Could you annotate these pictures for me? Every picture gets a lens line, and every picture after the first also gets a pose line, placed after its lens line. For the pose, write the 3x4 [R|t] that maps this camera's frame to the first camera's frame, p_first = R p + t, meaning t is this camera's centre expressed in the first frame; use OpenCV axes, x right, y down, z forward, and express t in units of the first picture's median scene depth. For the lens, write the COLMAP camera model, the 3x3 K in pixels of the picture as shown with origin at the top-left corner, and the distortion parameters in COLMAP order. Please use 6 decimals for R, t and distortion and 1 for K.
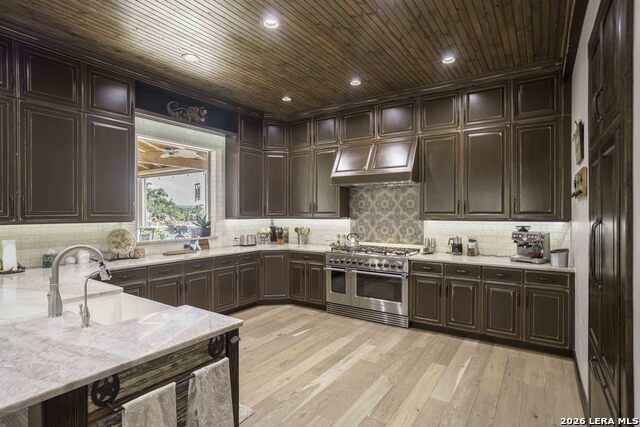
lens RADIAL K [[339.8, 0, 320.0], [0, 339.8, 213.5], [0, 0, 1]] dist [-0.000019, -0.000028]
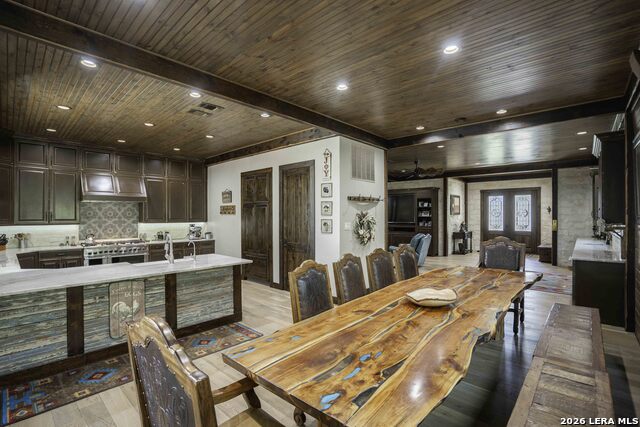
lens RADIAL K [[301.1, 0, 320.0], [0, 301.1, 213.5], [0, 0, 1]] dist [-0.043470, 0.001082]
pose [[0.161518, 0.009288, 0.986826, -0.969949], [0.014568, 0.999824, -0.011795, 0.000732], [-0.986762, 0.016281, 0.161354, -0.154650]]
